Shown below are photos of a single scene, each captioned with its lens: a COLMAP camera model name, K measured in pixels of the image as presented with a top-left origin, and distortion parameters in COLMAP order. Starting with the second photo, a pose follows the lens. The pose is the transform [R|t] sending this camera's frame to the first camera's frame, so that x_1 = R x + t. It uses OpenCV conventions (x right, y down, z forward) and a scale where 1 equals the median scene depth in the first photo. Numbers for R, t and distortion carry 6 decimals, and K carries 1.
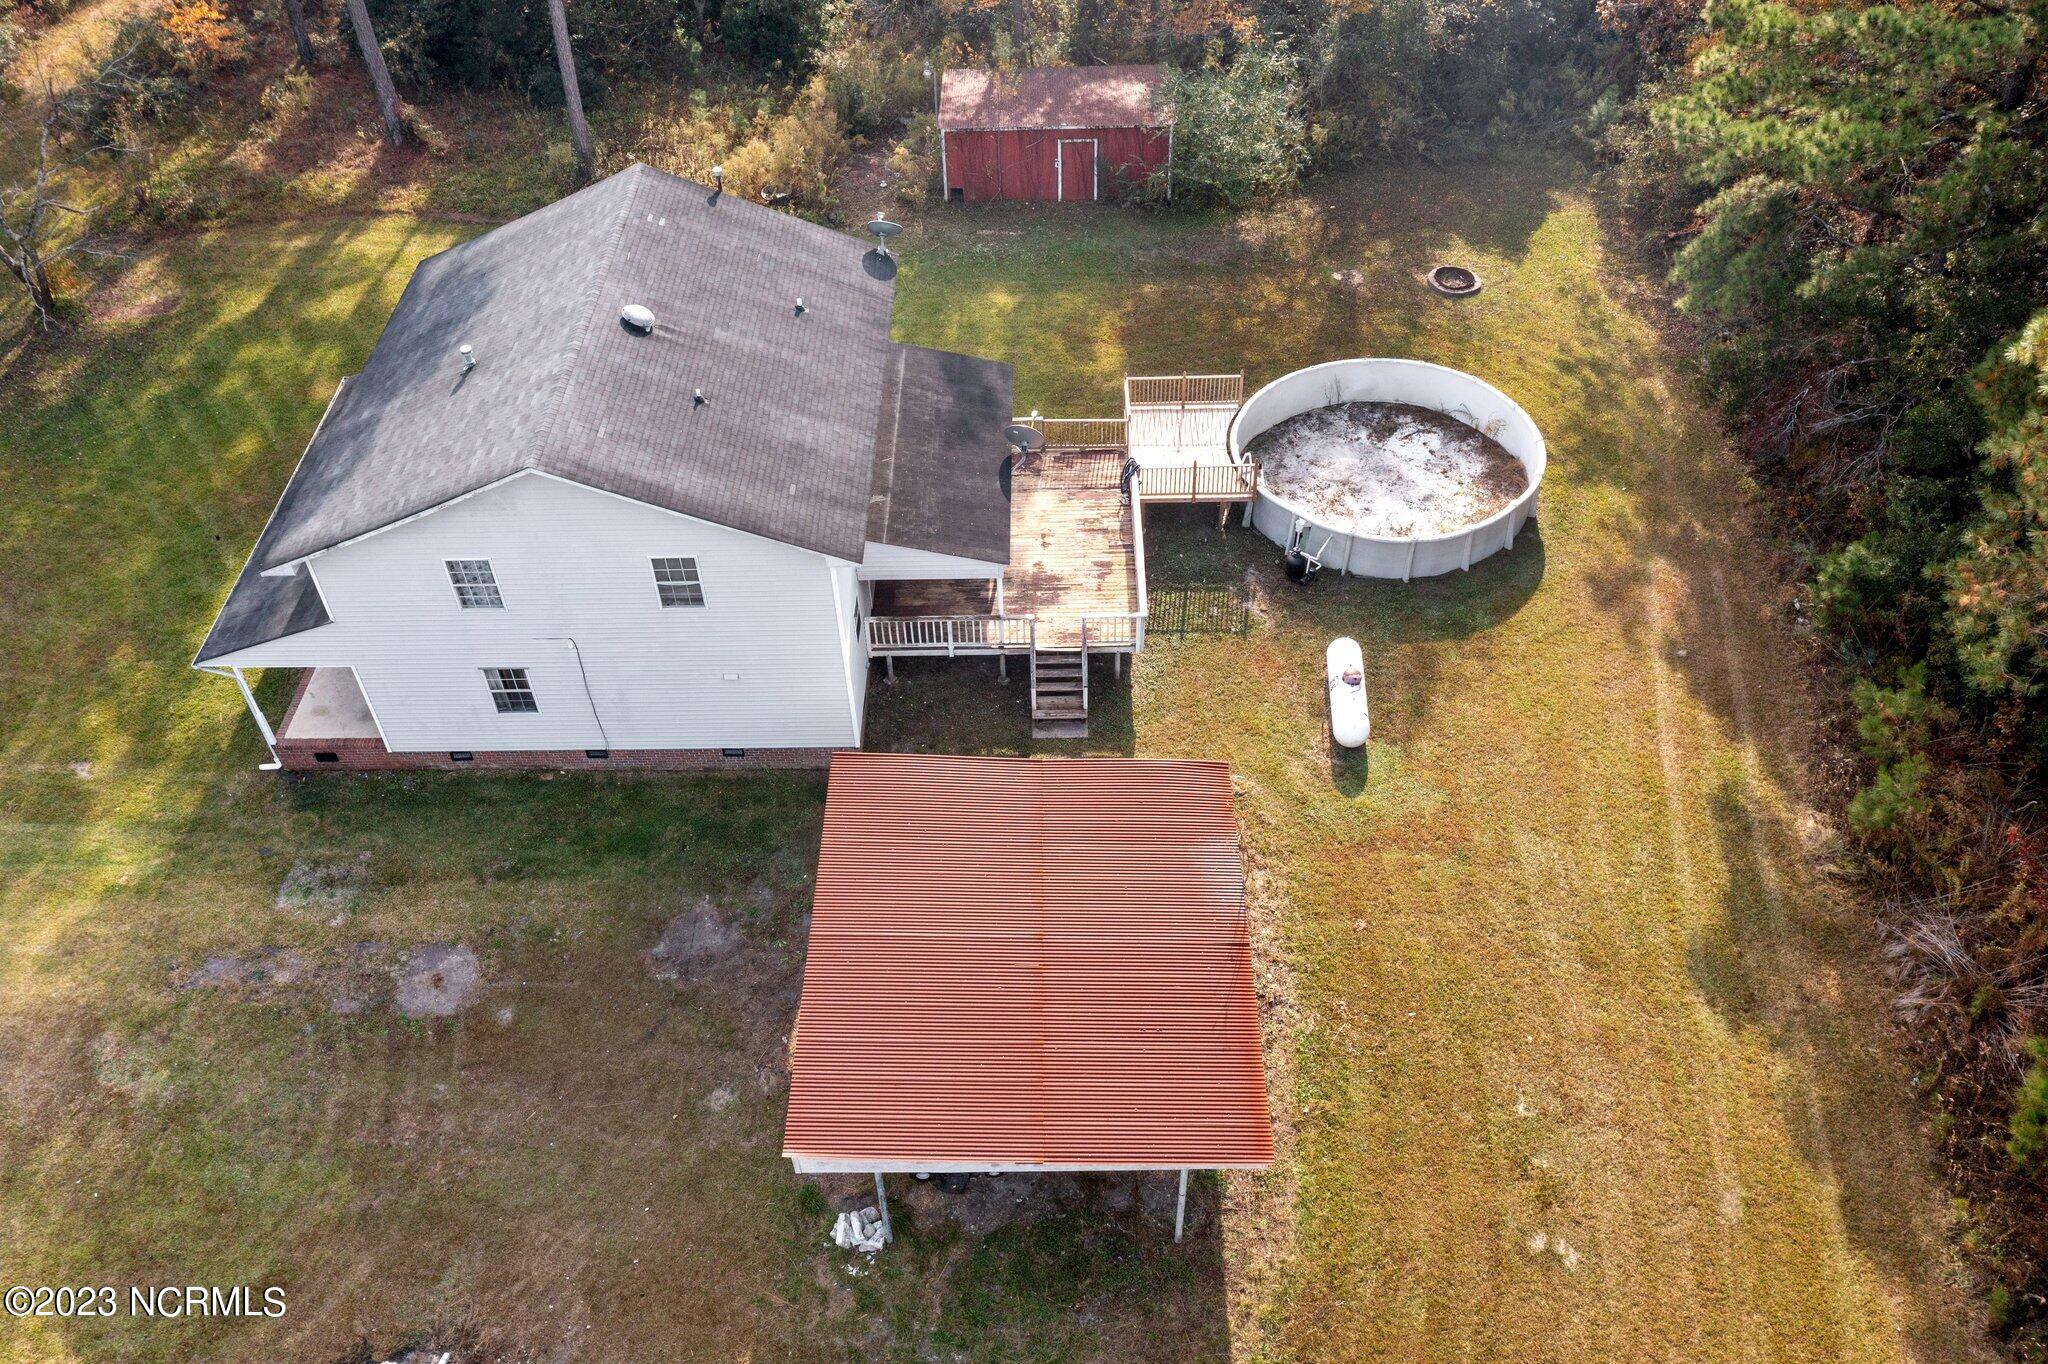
lens RADIAL K [[1629.0, 0, 1015.1], [0, 1629.0, 692.0], [0, 0, 1]] dist [-0.002140, -0.002544]
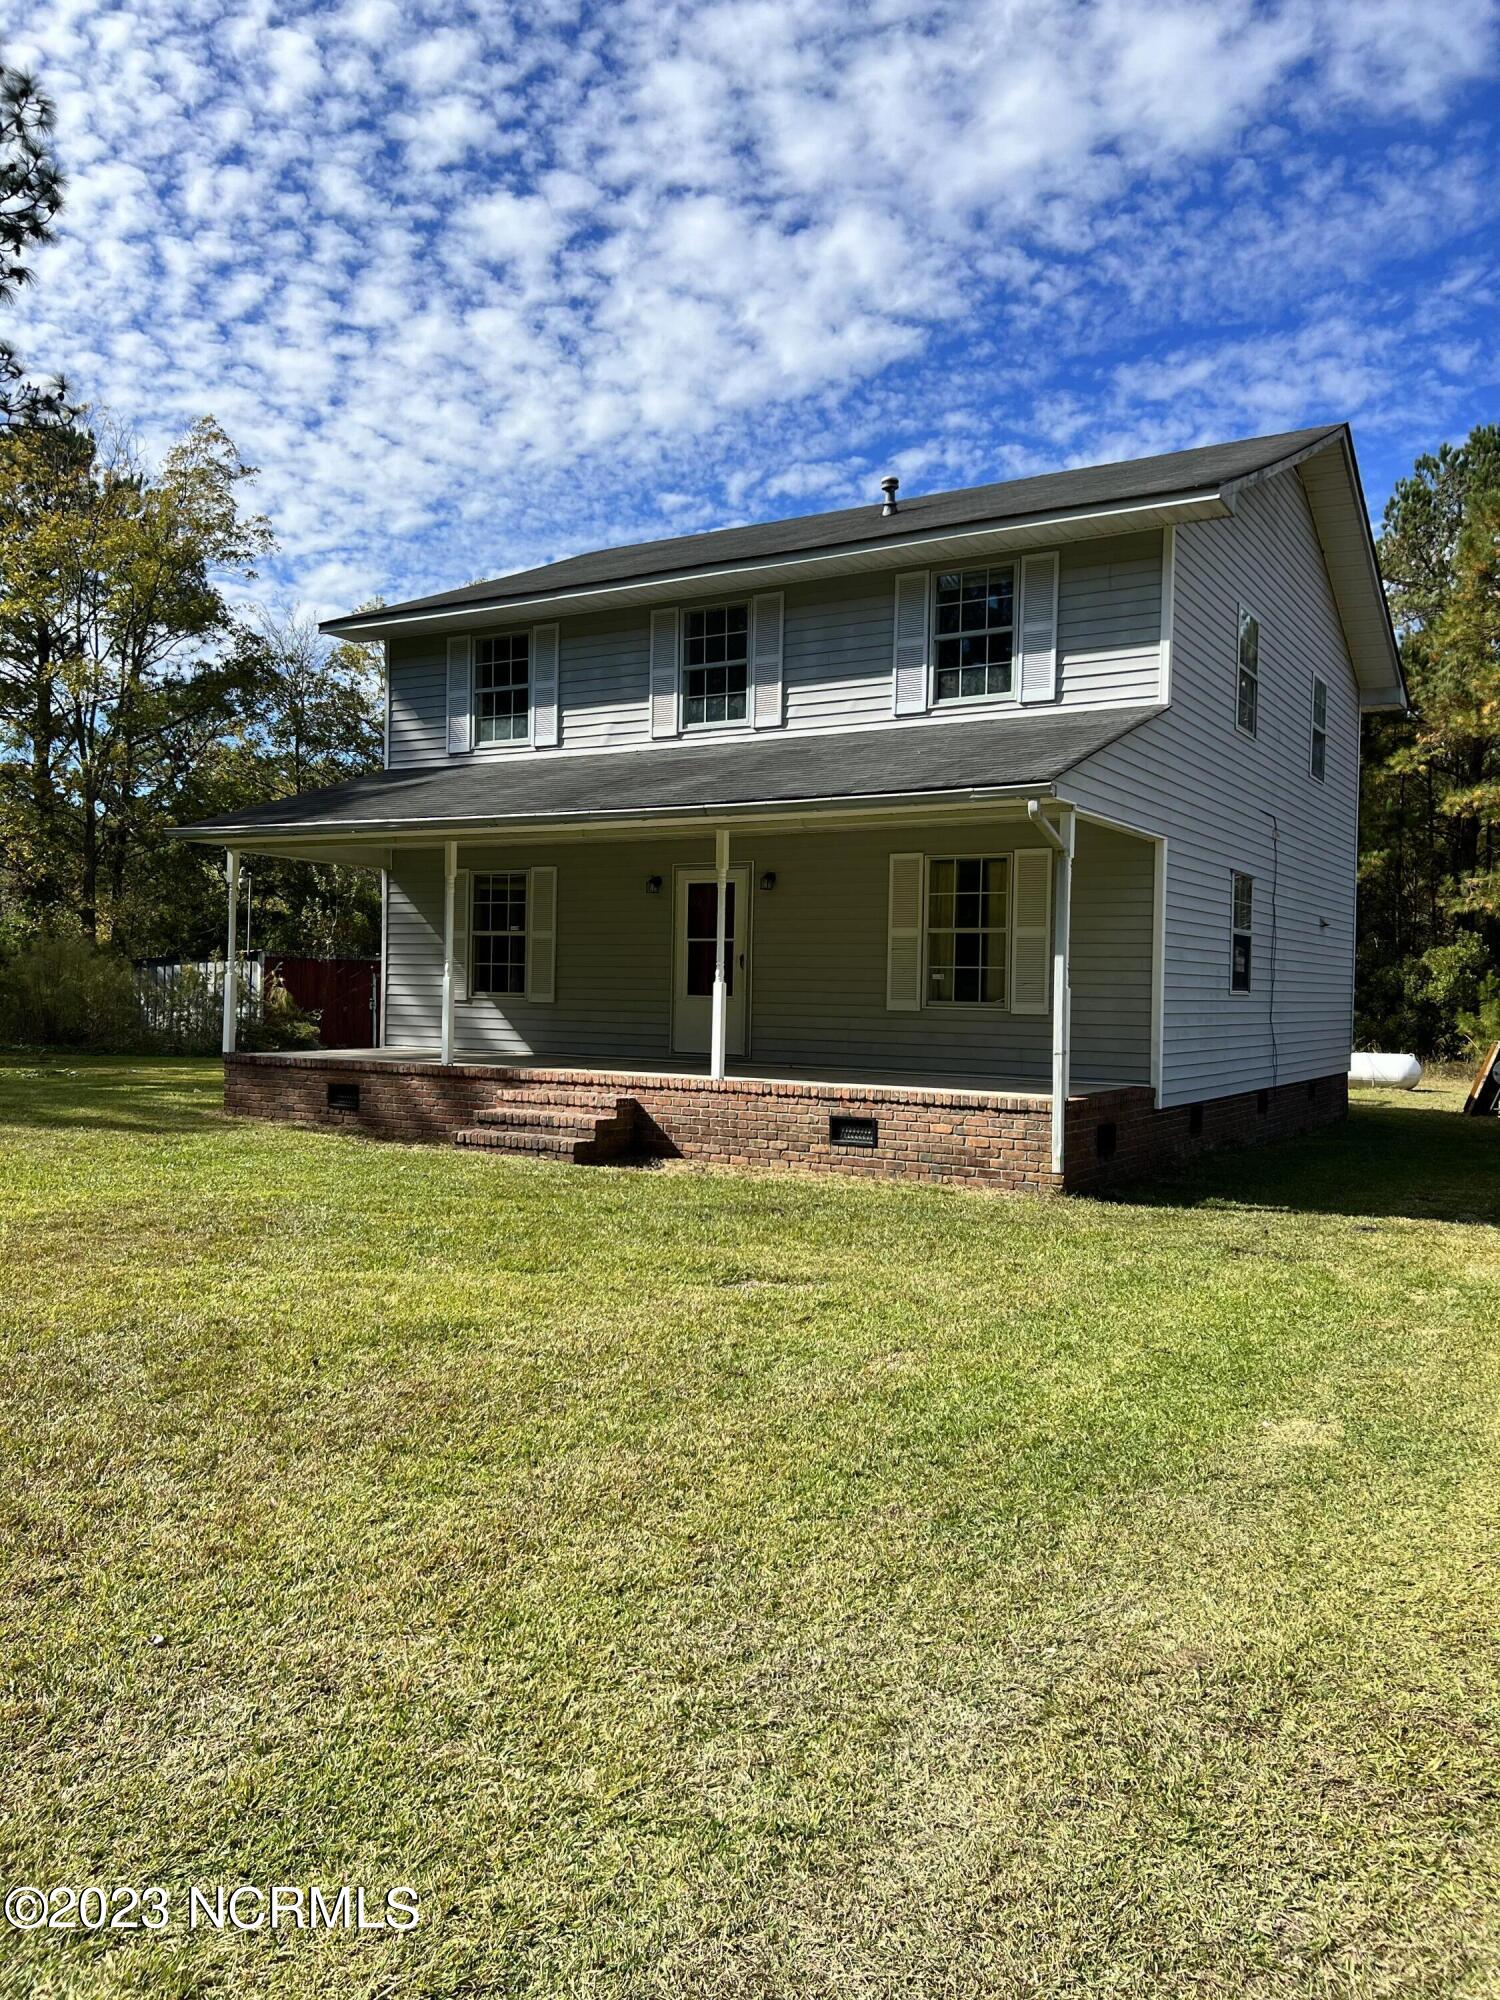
lens RADIAL K [[1505.7, 0, 756.2], [0, 1505.7, 1019.9], [0, 0, 1]] dist [0.055358, -0.038669]
pose [[0.507507, 0.017527, 0.861469, -0.797228], [0.584839, 0.727215, -0.359335, 0.103630], [-0.632772, 0.686185, 0.358816, 0.911091]]
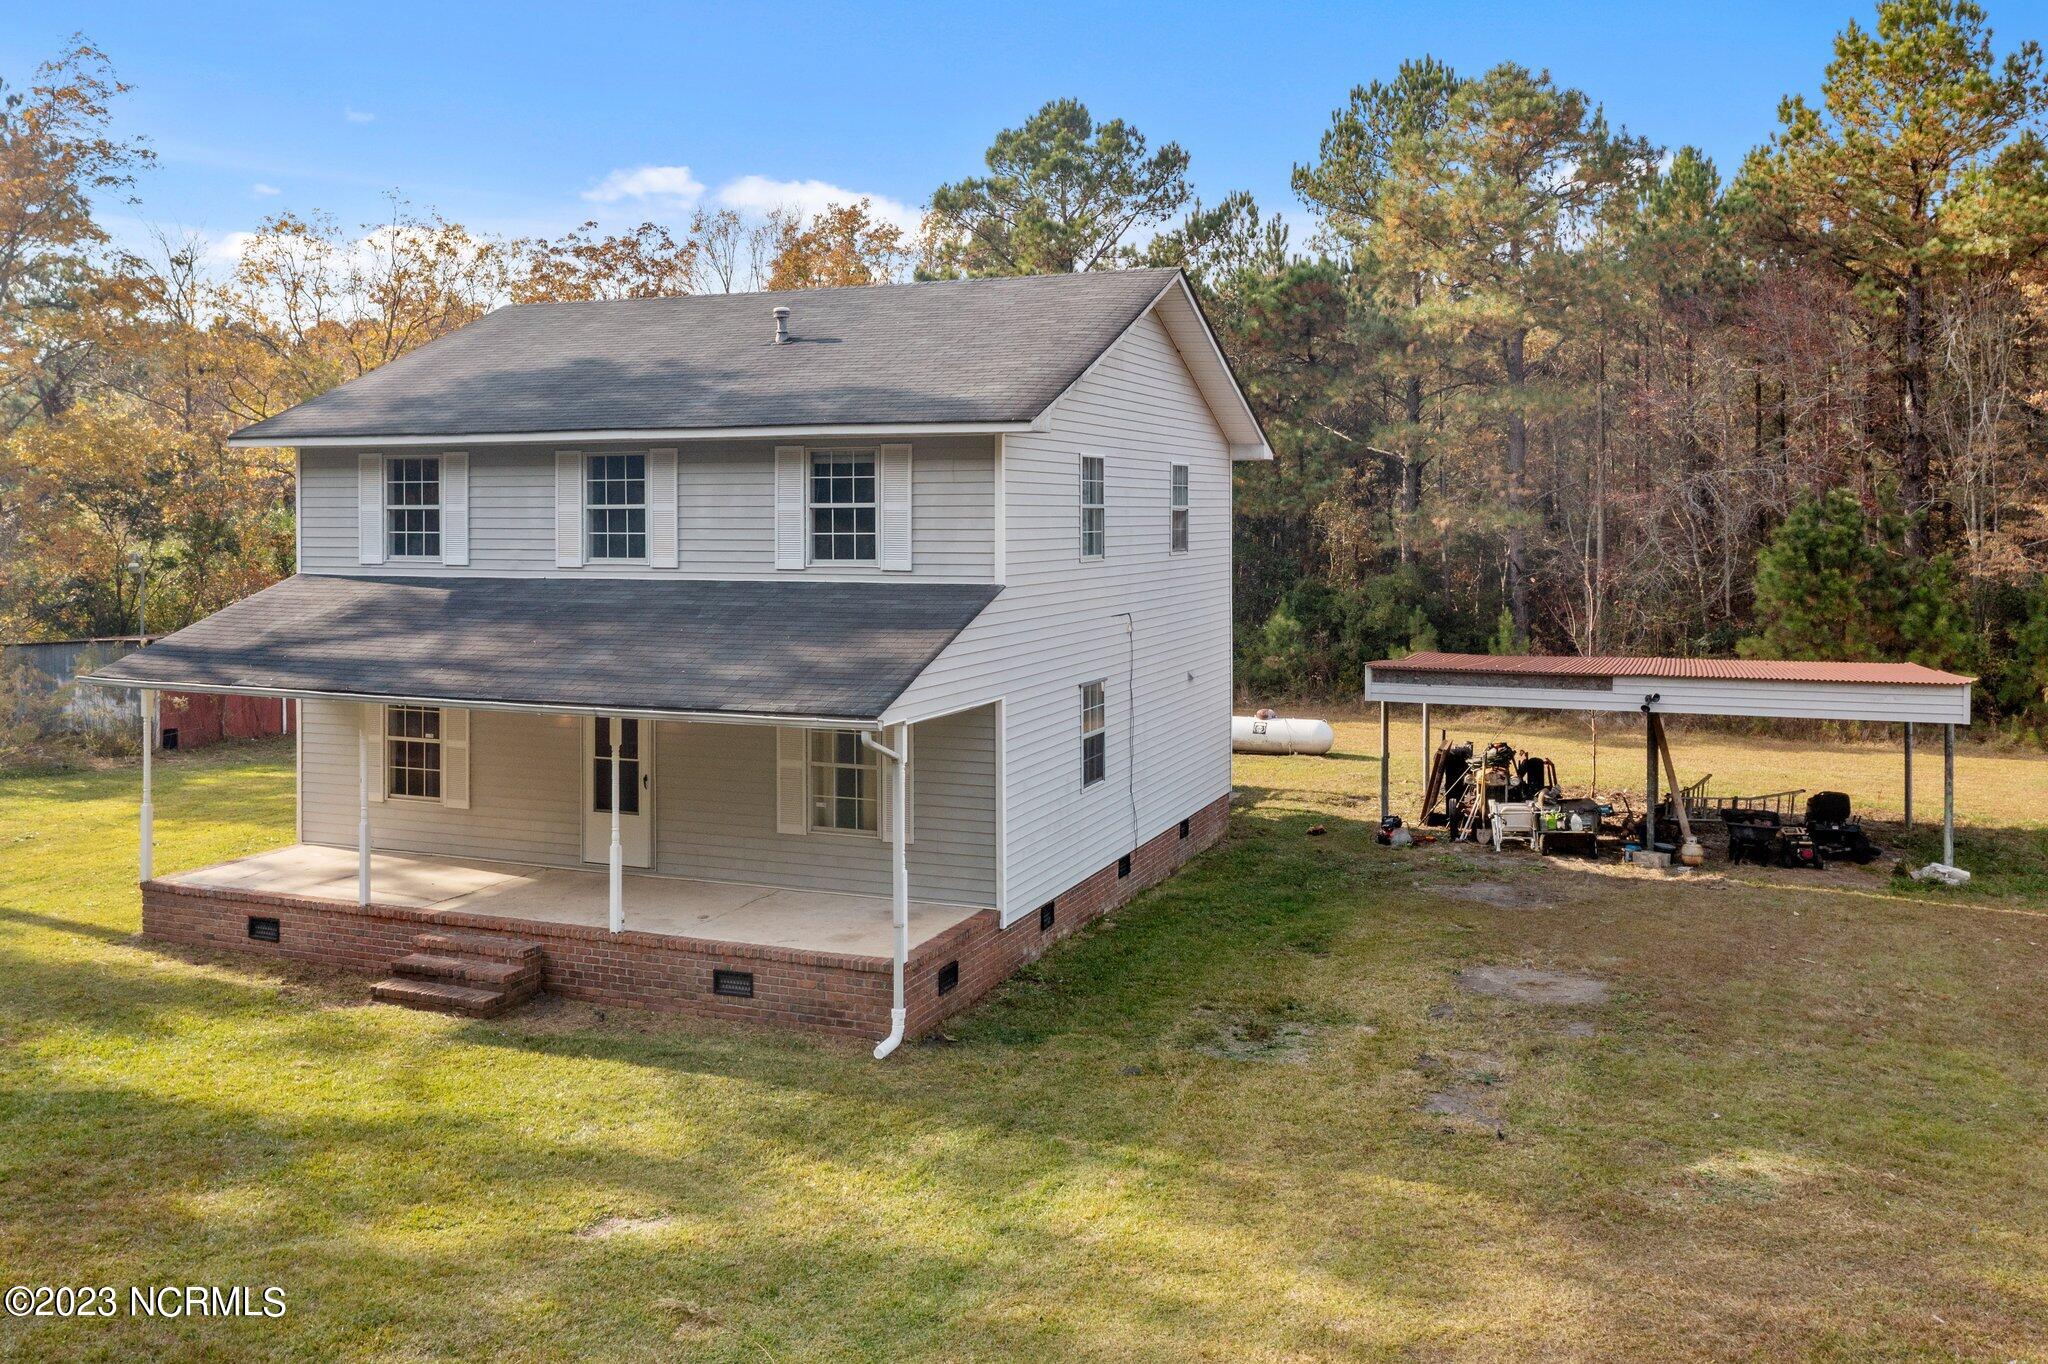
lens RADIAL K [[1694.3, 0, 1025.0], [0, 1694.3, 553.3], [0, 0, 1]] dist [-0.005002, 0.011725]
pose [[0.355901, 0.003813, 0.934516, -0.889763], [0.651468, 0.715943, -0.251027, 0.091886], [-0.670017, 0.698148, 0.252321, 0.781556]]
